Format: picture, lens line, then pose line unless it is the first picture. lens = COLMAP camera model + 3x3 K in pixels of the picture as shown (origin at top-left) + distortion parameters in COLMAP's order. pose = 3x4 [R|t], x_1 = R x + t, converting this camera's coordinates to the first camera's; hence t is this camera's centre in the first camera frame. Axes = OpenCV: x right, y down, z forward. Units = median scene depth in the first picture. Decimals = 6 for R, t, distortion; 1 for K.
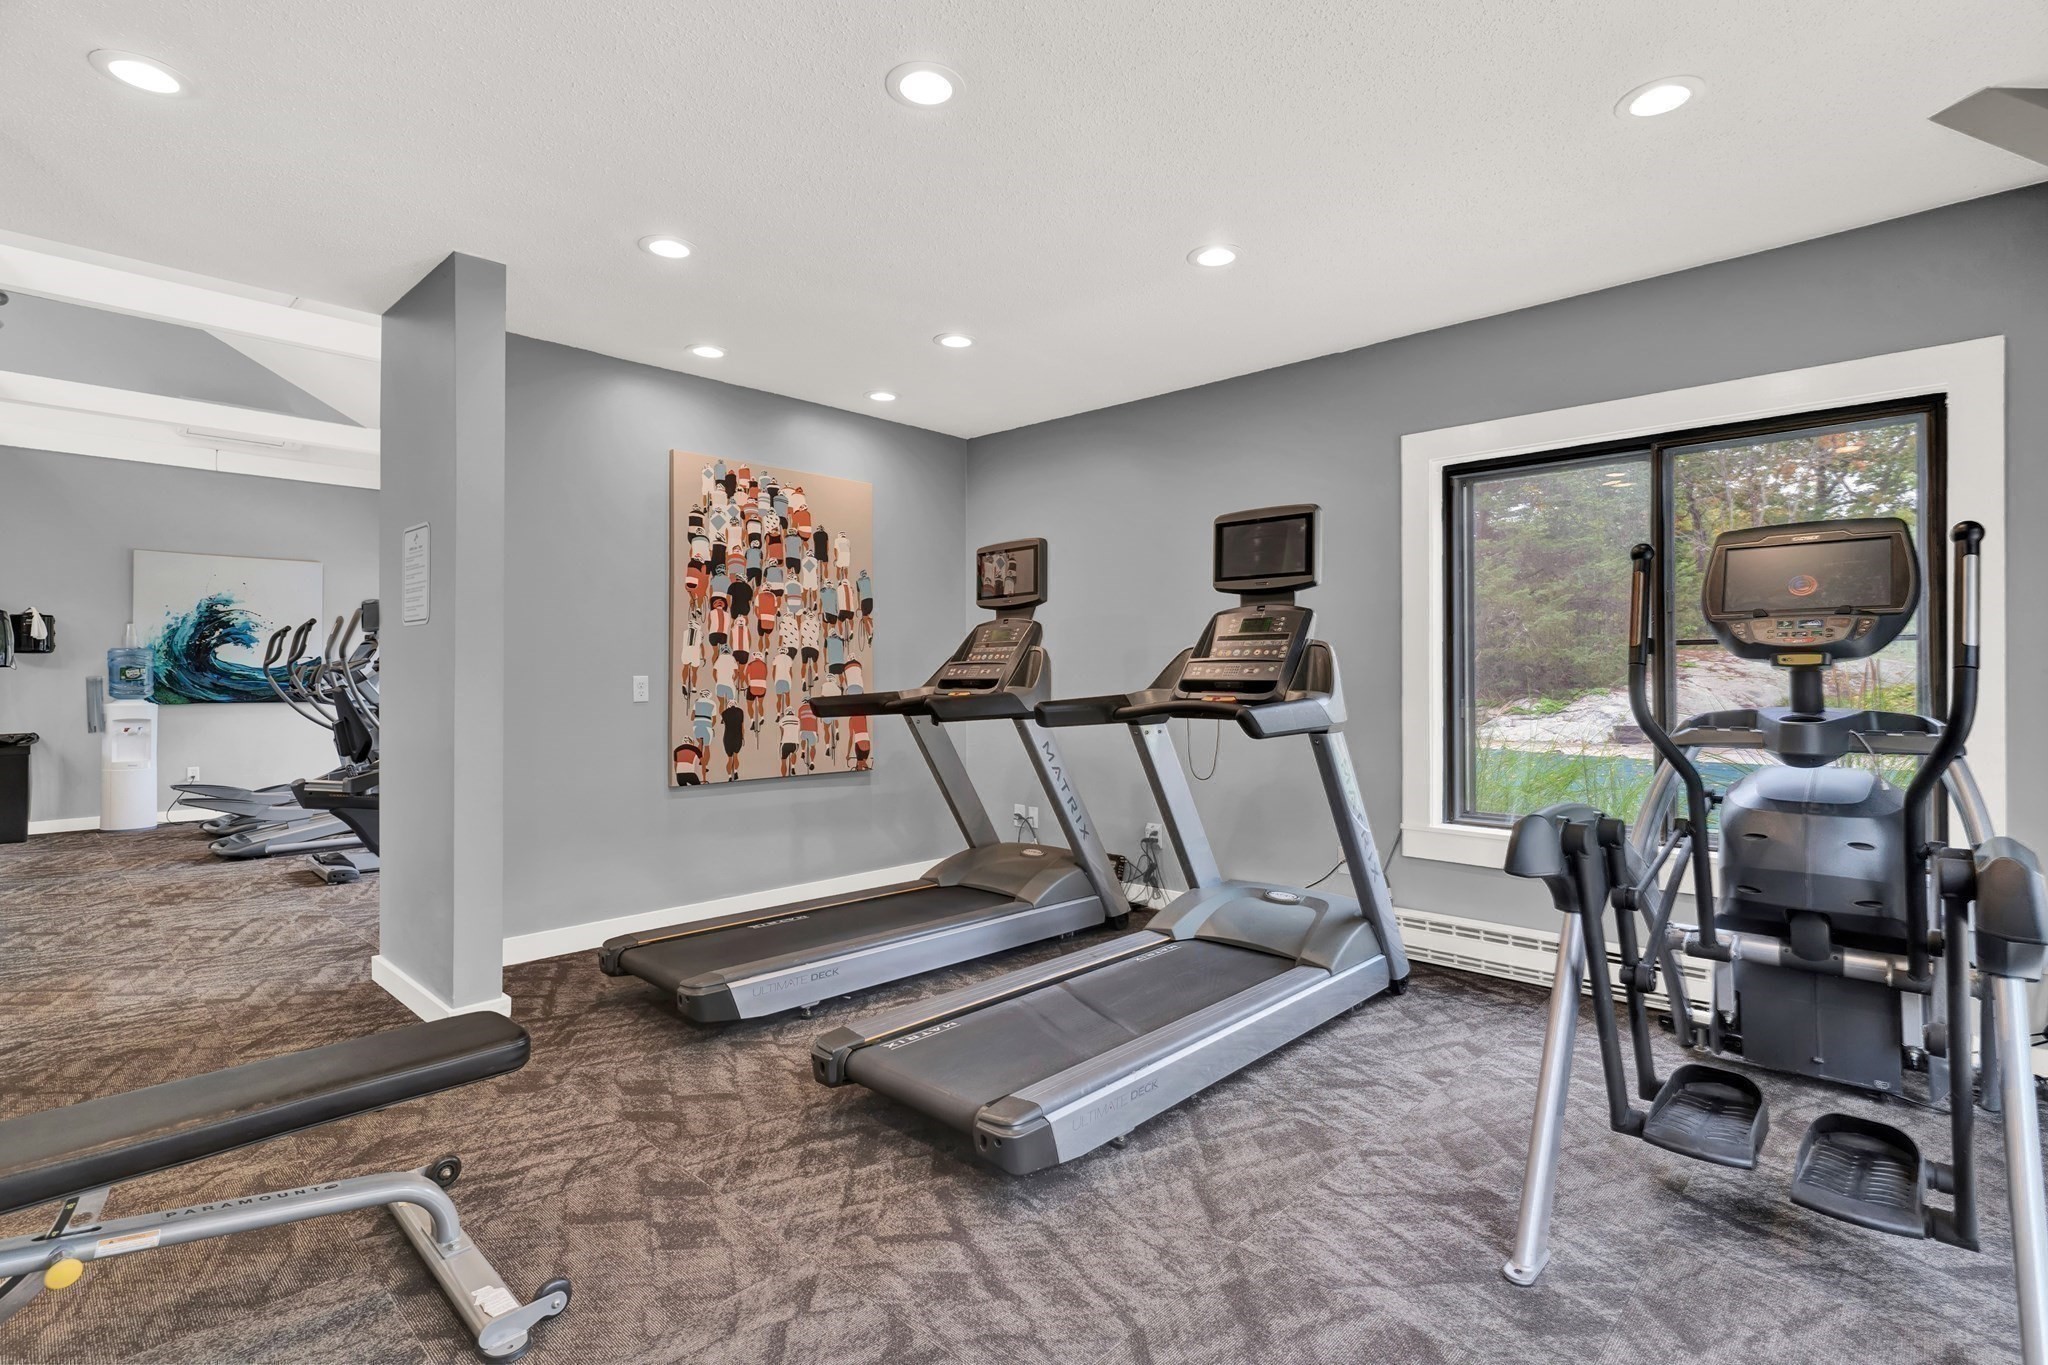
lens RADIAL K [[970.7, 0, 1007.0], [0, 970.7, 667.3], [0, 0, 1]] dist [-0.001412, 0.000995]
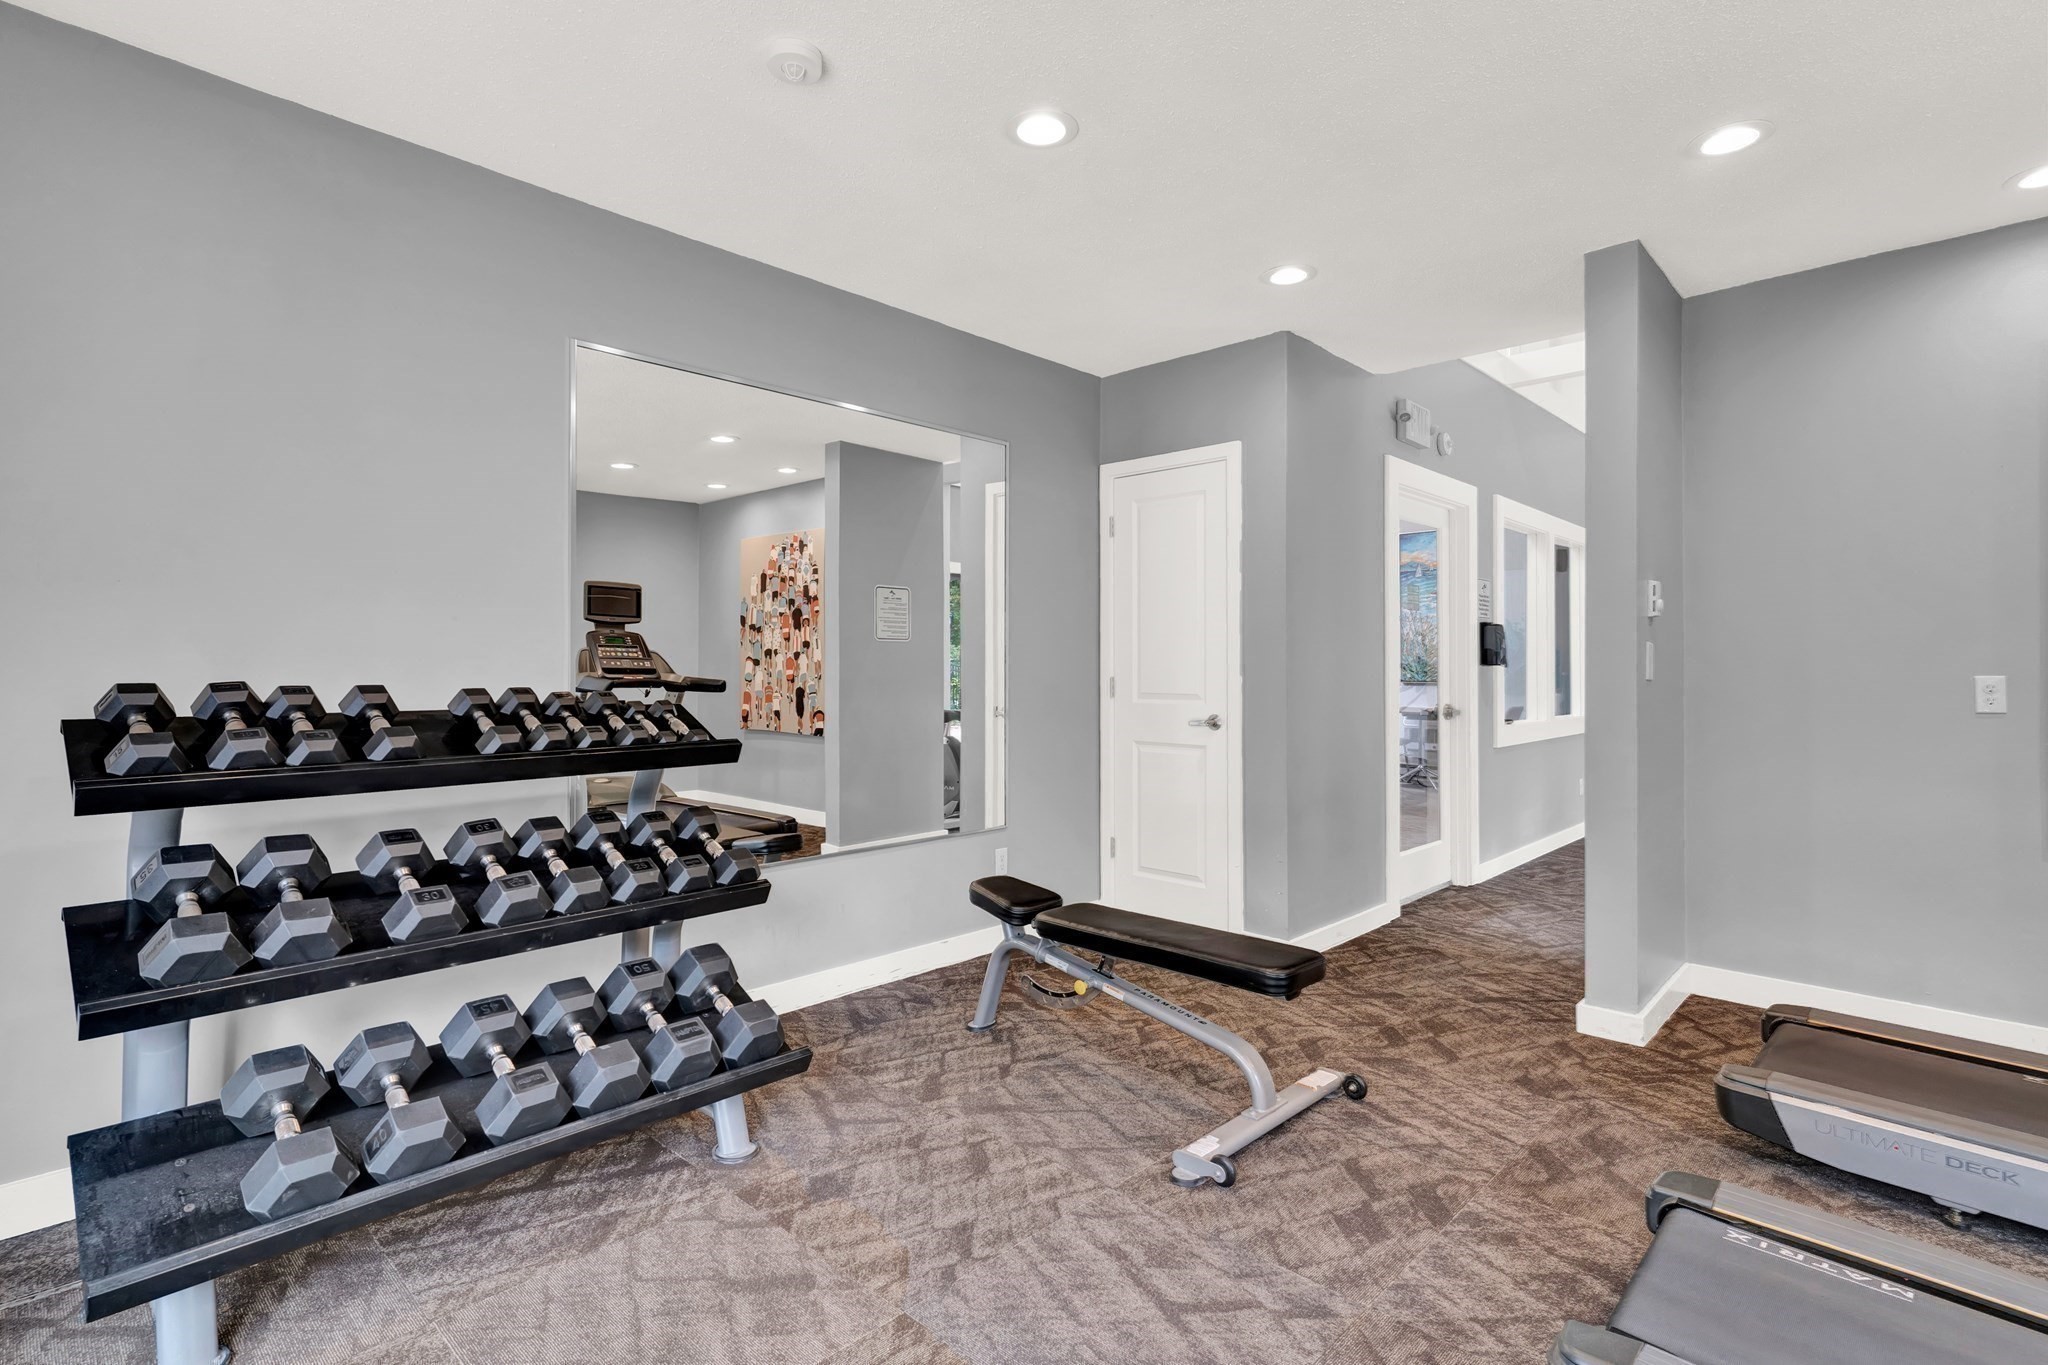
lens RADIAL K [[970.7, 0, 1007.0], [0, 970.7, 667.3], [0, 0, 1]] dist [-0.001412, 0.000995]
pose [[-0.010170, 0.000428, -0.999948, 0.543988], [0.003797, 0.999993, 0.000389, -0.000233], [0.999941, -0.003792, -0.010172, 0.507711]]
